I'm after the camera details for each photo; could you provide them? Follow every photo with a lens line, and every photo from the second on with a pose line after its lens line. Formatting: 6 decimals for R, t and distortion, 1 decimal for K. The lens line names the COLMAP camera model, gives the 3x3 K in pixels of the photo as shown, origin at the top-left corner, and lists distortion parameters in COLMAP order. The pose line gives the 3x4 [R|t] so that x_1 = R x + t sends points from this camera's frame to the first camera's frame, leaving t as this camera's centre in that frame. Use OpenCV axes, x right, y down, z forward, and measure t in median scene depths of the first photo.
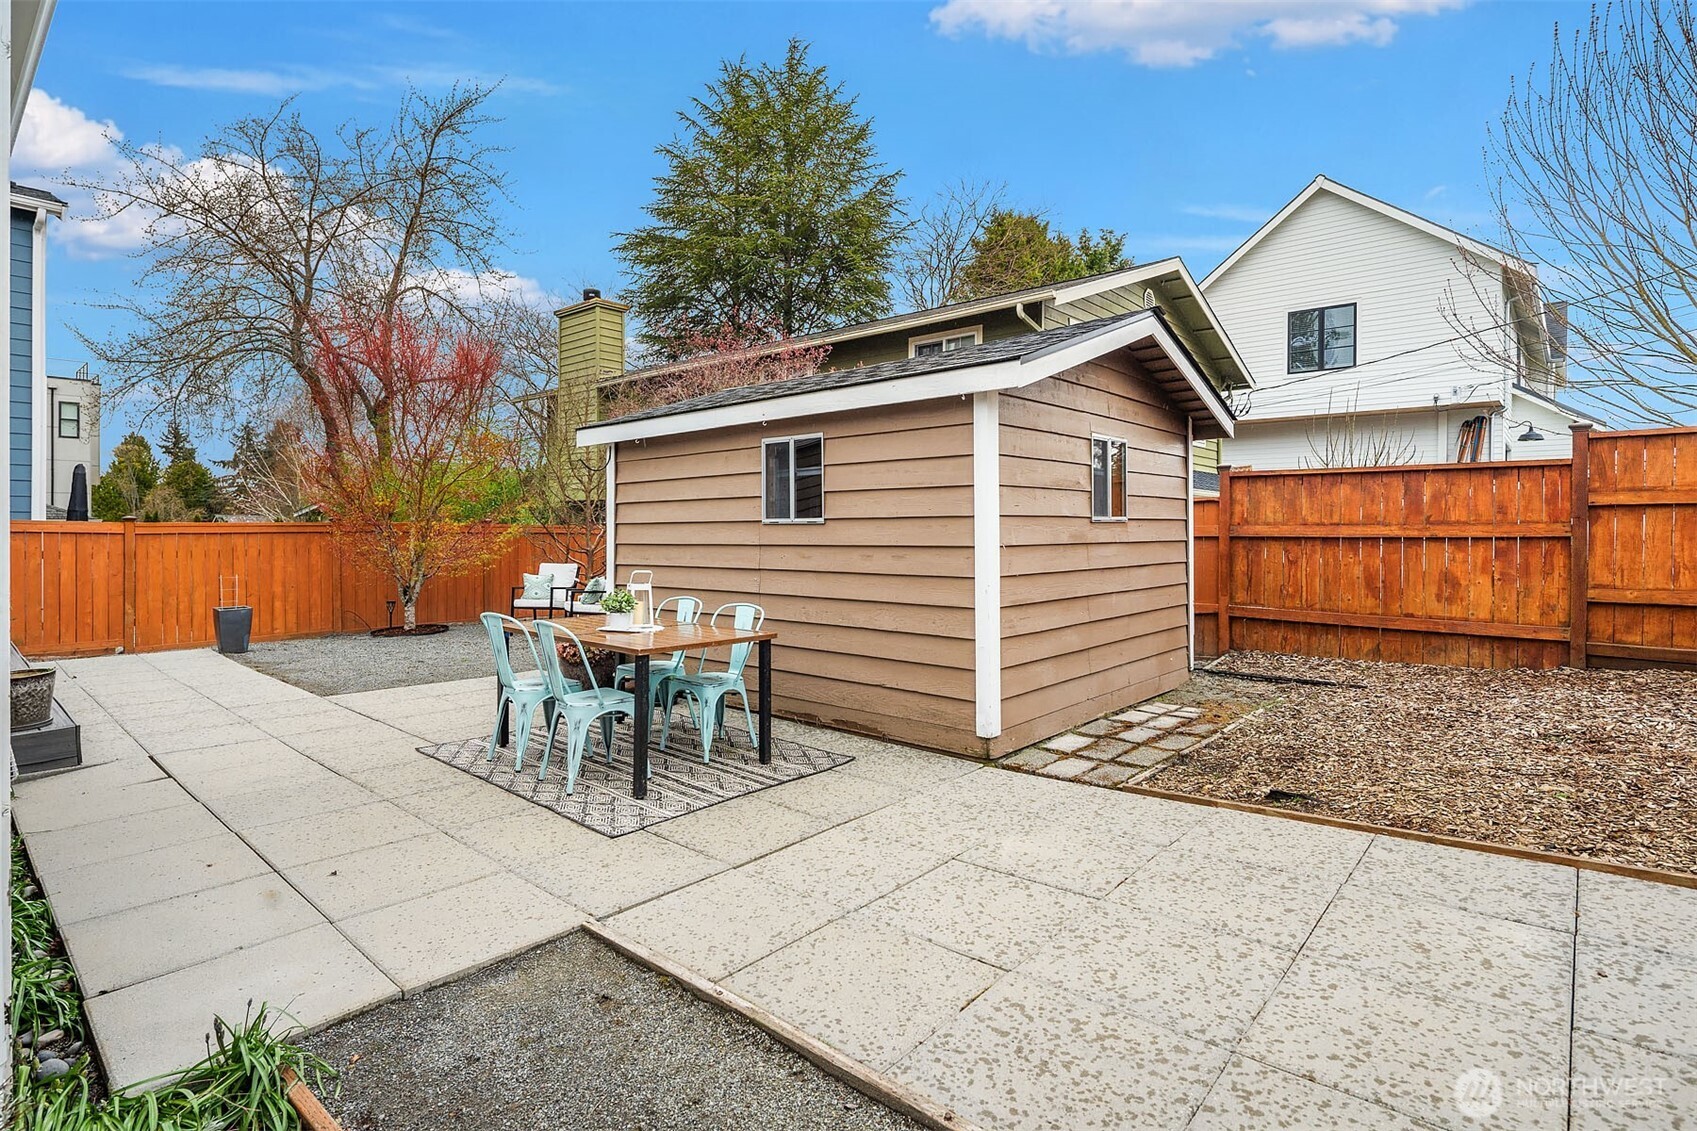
lens RADIAL K [[837.9, 0, 832.2], [0, 837.9, 522.5], [0, 0, 1]] dist [0.004389, -0.002299]
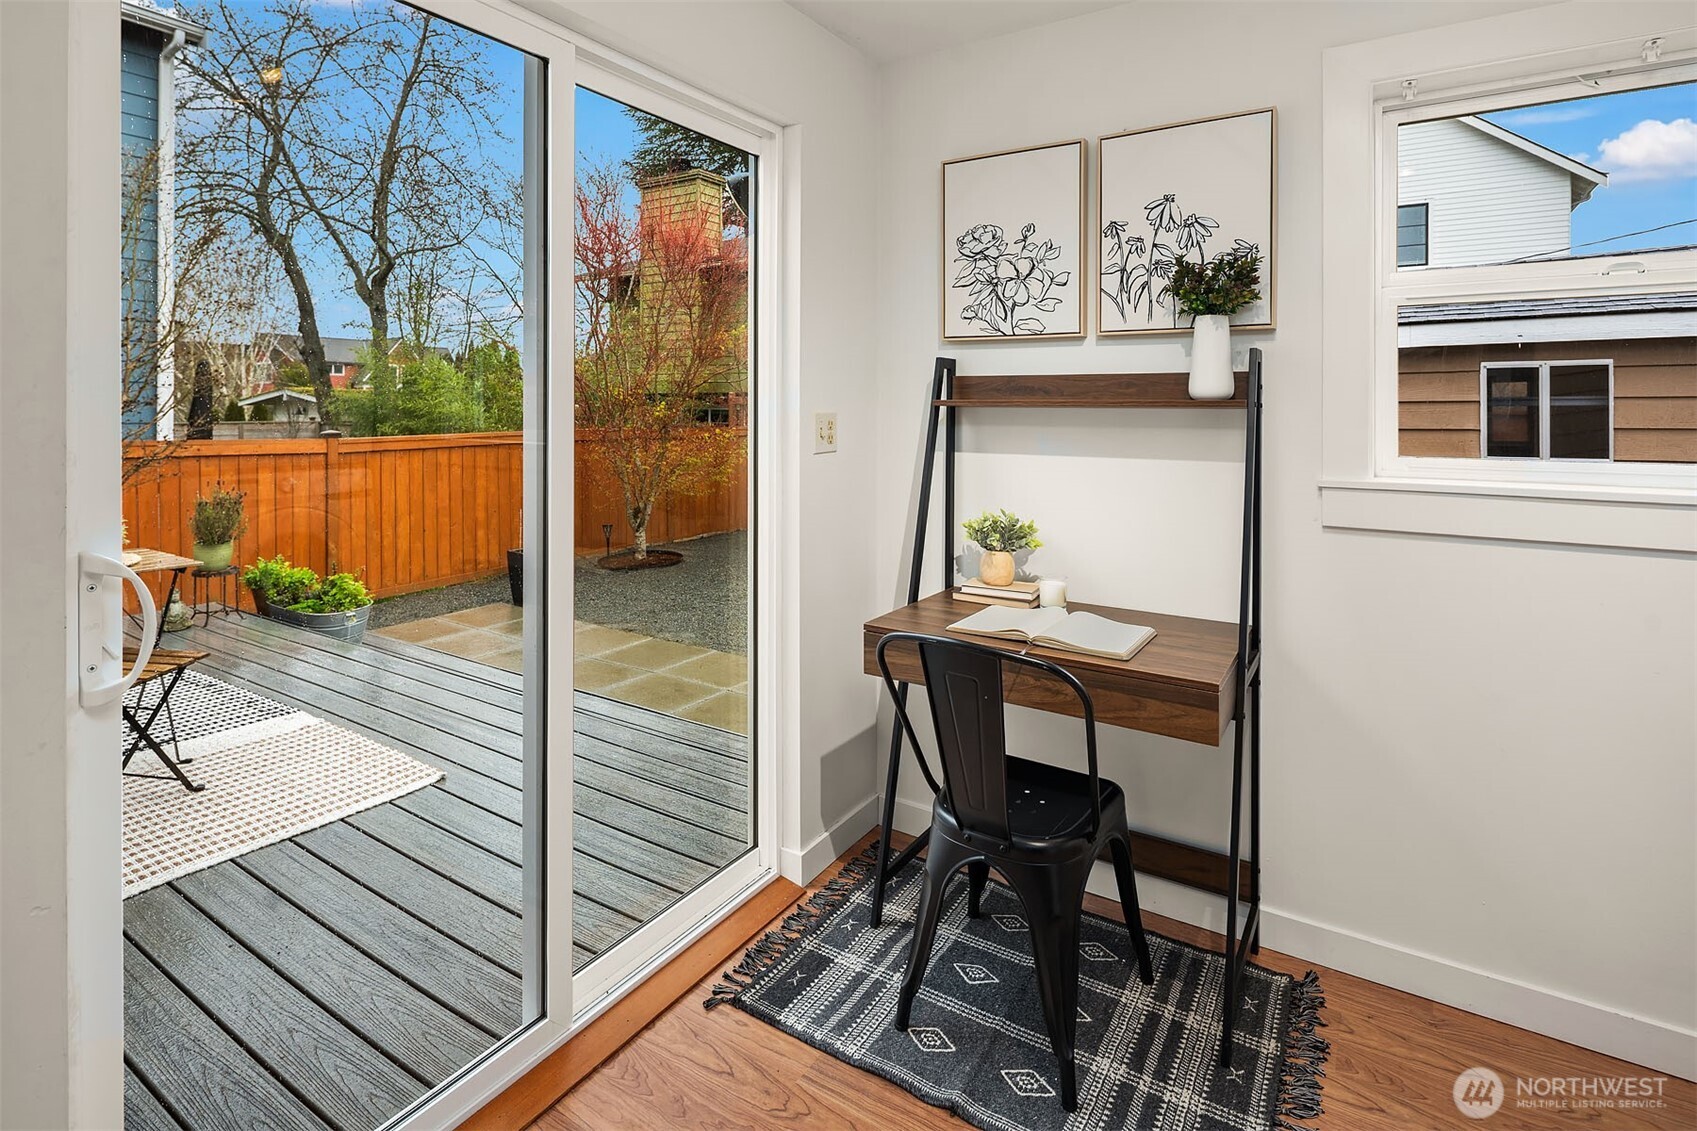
lens RADIAL K [[842.6, 0, 843.2], [0, 842.6, 407.3], [0, 0, 1]] dist [0.011277, -0.002159]
pose [[0.987569, -0.004575, 0.157122, -0.921909], [0.003103, 0.999949, 0.009616, -0.068806], [-0.157158, -0.009009, 0.987532, 0.265169]]
